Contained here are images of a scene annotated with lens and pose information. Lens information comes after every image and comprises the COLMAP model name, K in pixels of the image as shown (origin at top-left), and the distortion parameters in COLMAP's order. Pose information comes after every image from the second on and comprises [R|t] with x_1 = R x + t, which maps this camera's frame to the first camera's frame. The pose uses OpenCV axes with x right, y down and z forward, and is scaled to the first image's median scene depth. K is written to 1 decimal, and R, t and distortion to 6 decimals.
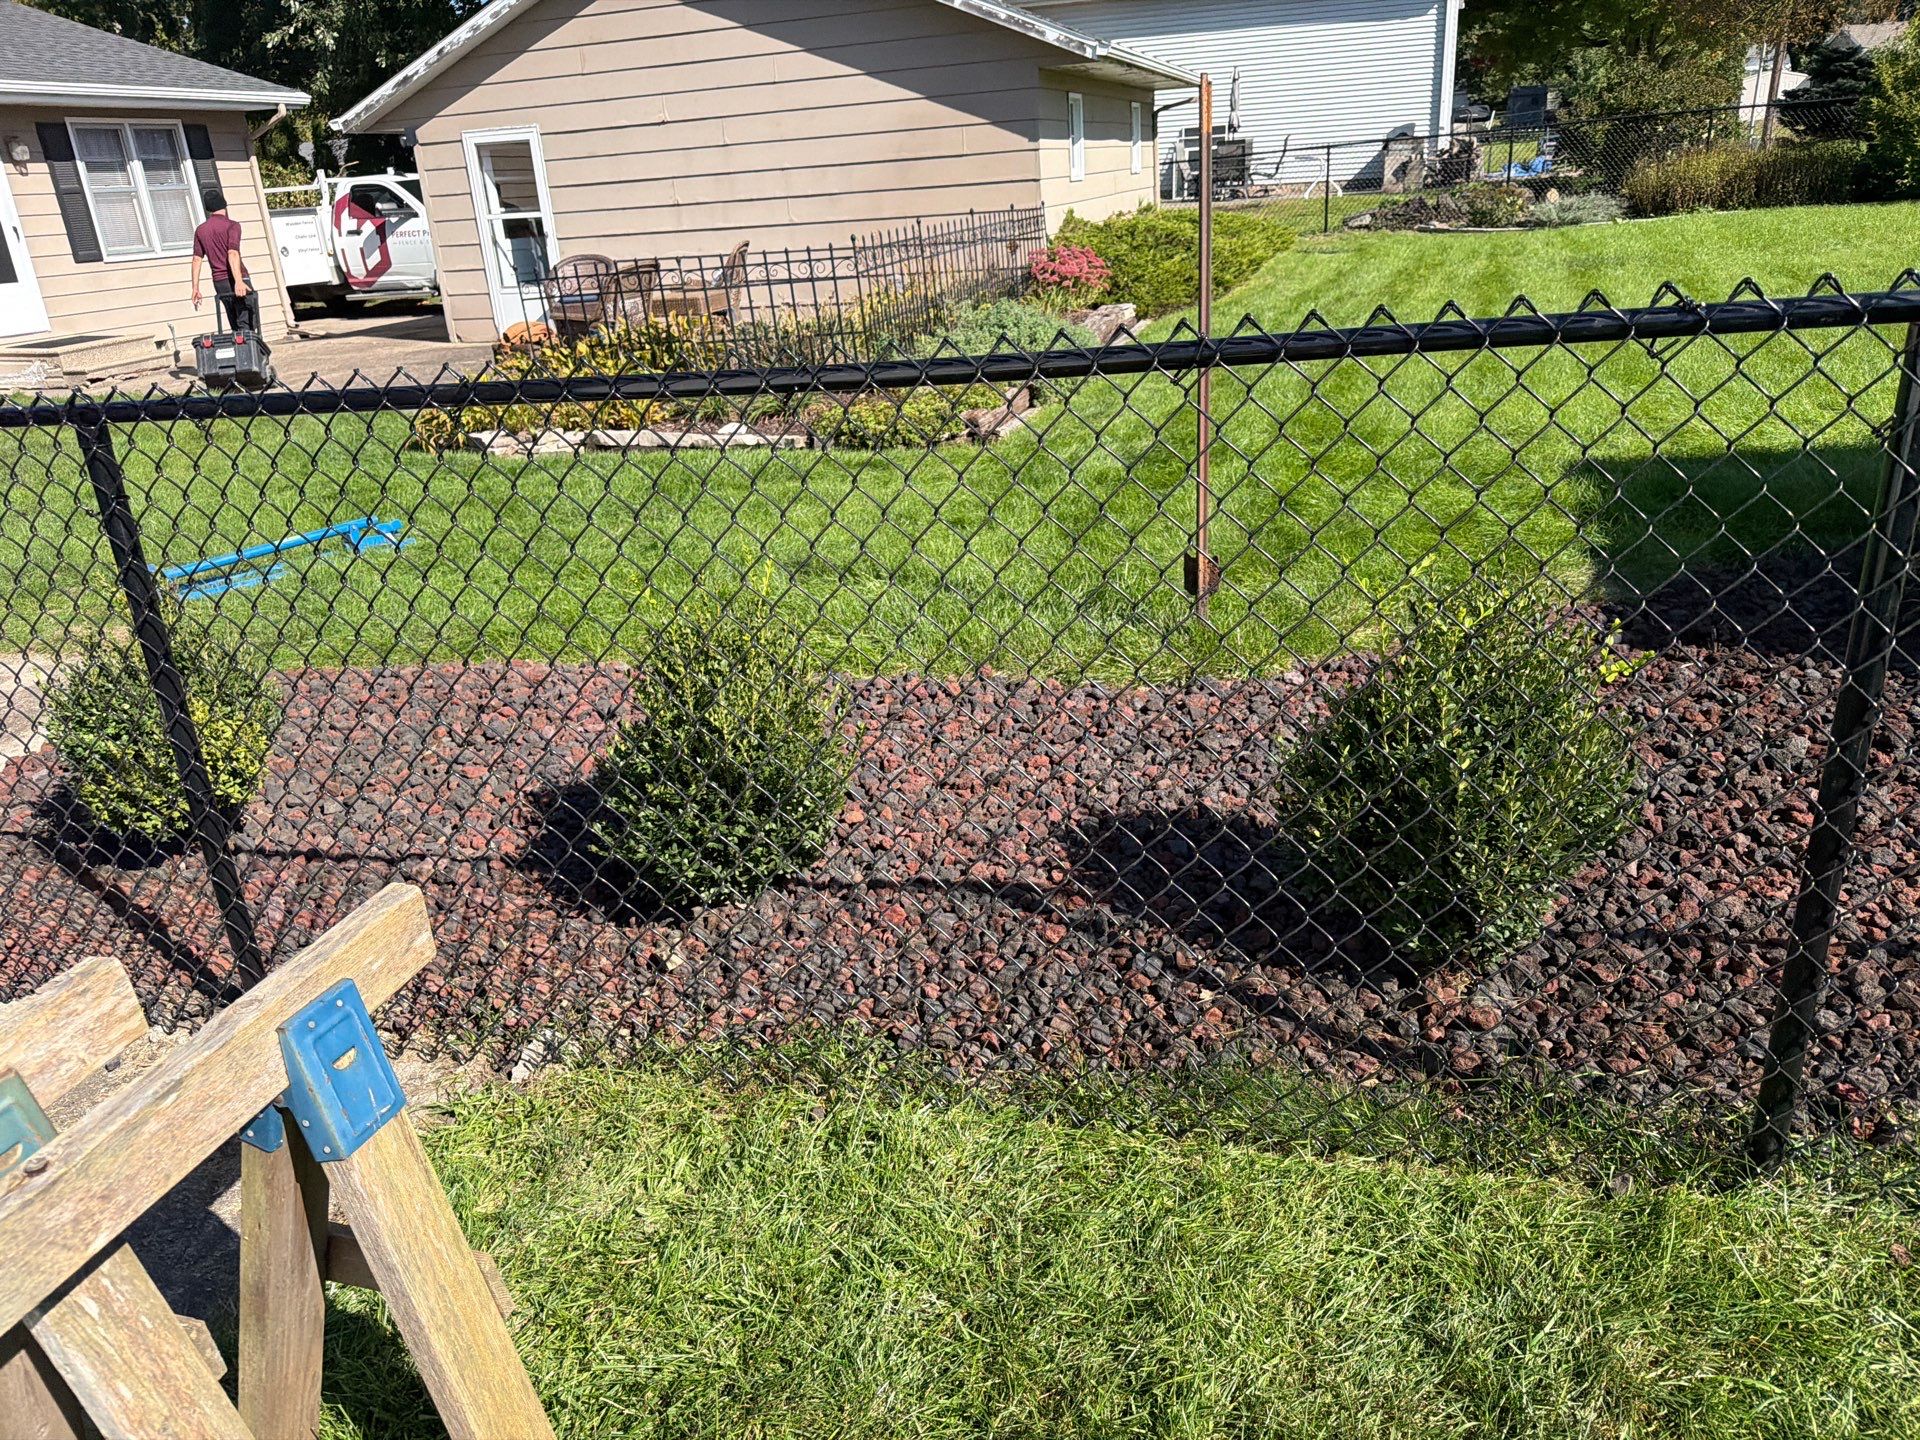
lens RADIAL K [[1359.4, 0, 955.7], [0, 1359.4, 721.9], [0, 0, 1]] dist [0.005576, -0.011817]
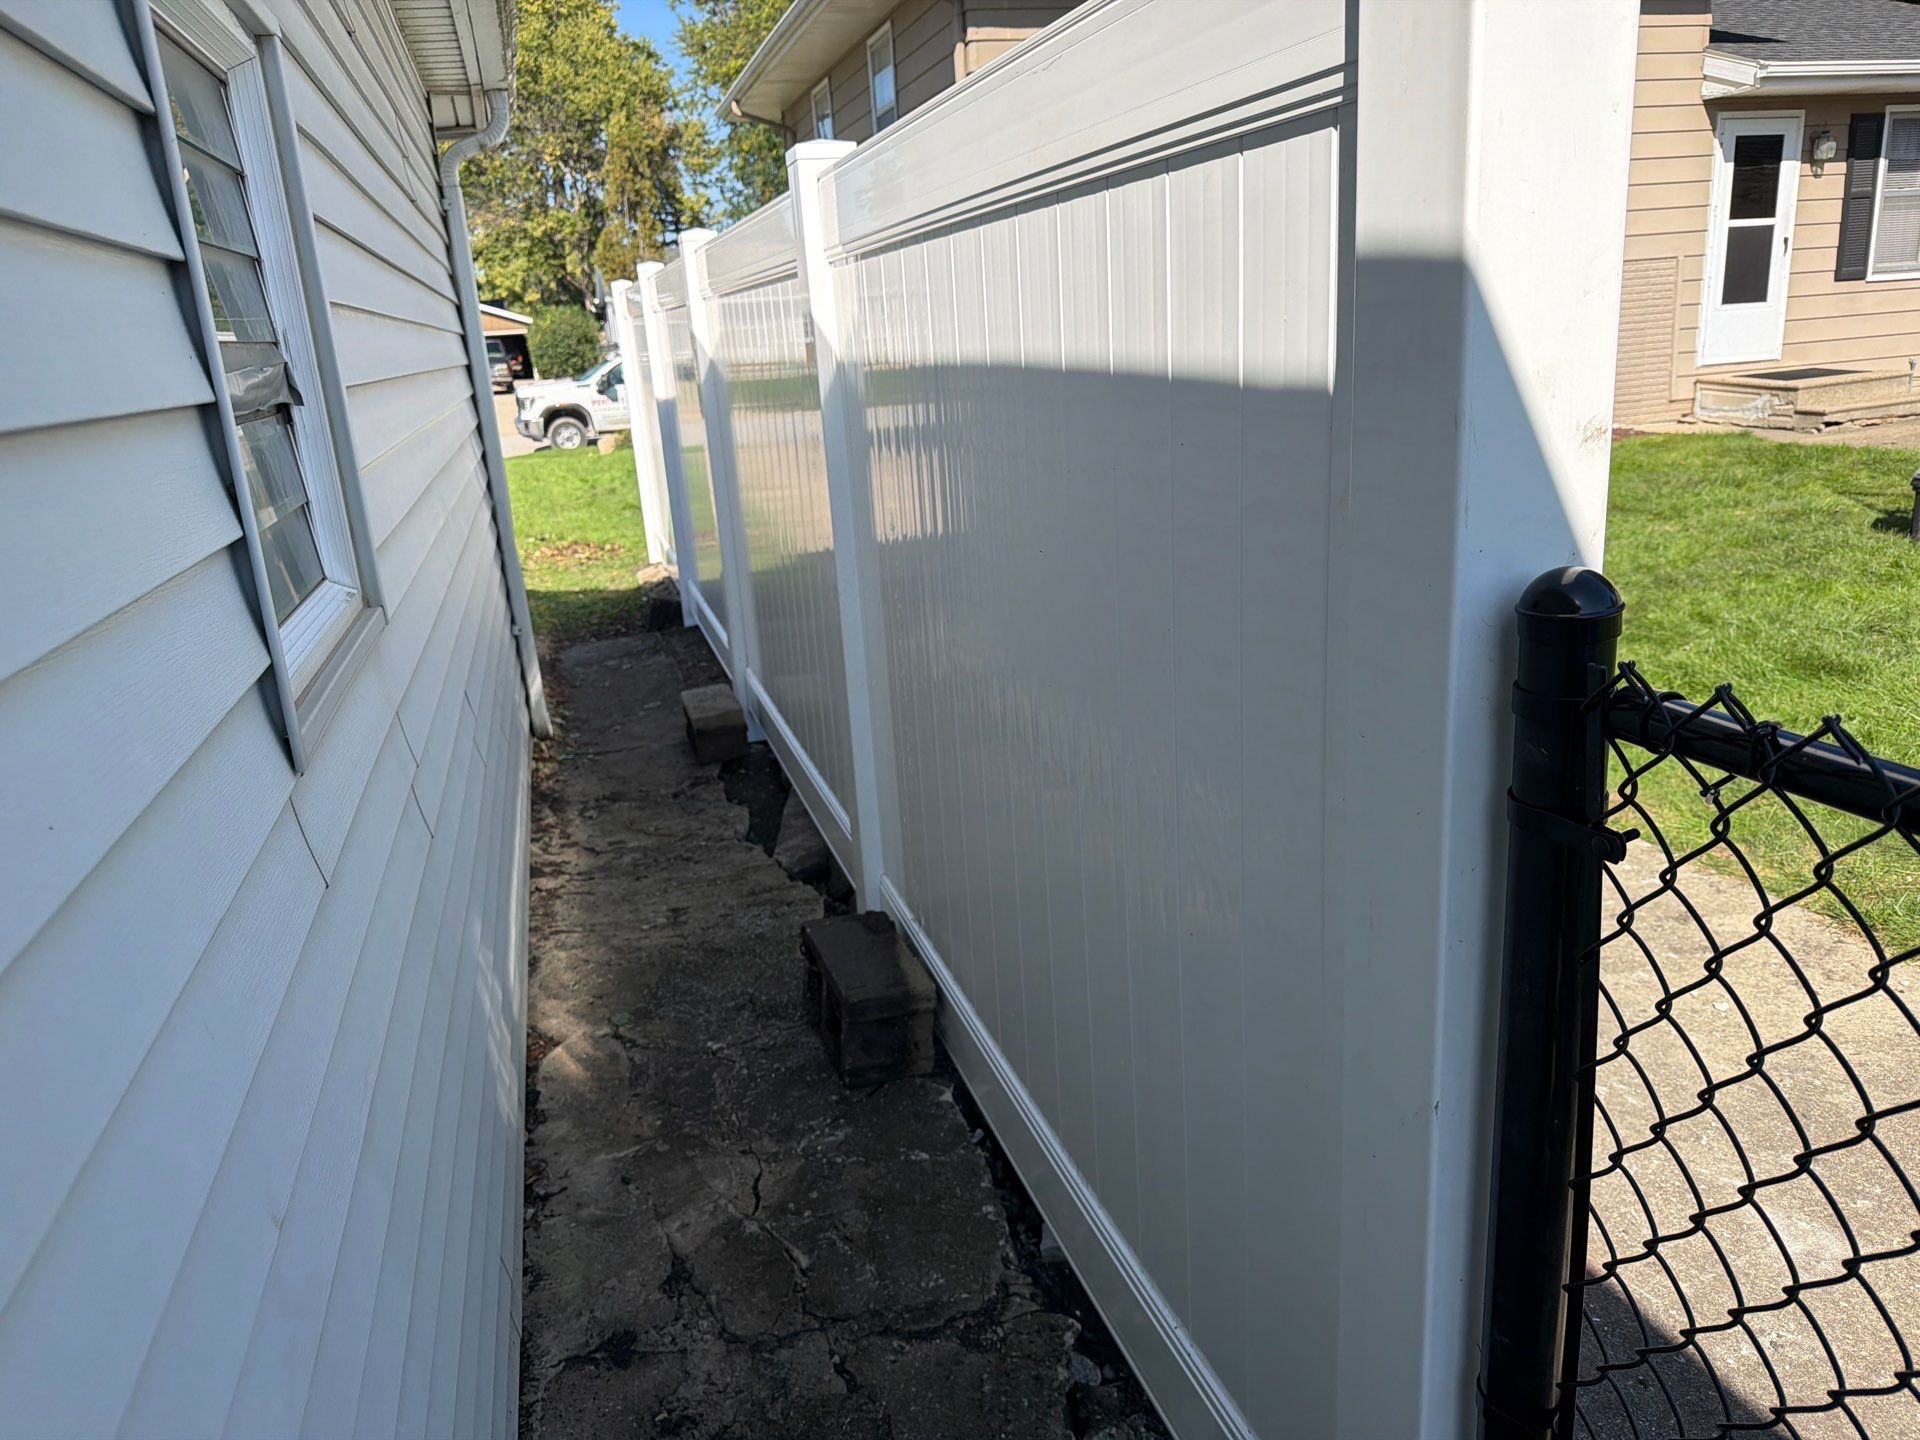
lens RADIAL K [[1357.4, 0, 968.9], [0, 1357.4, 705.2], [0, 0, 1]] dist [0.034865, -0.044038]
pose [[0.549876, 0.257551, -0.794546, -0.203739], [-0.283601, 0.952329, 0.112426, -0.034071], [0.785625, 0.163514, 0.596705, 0.125577]]
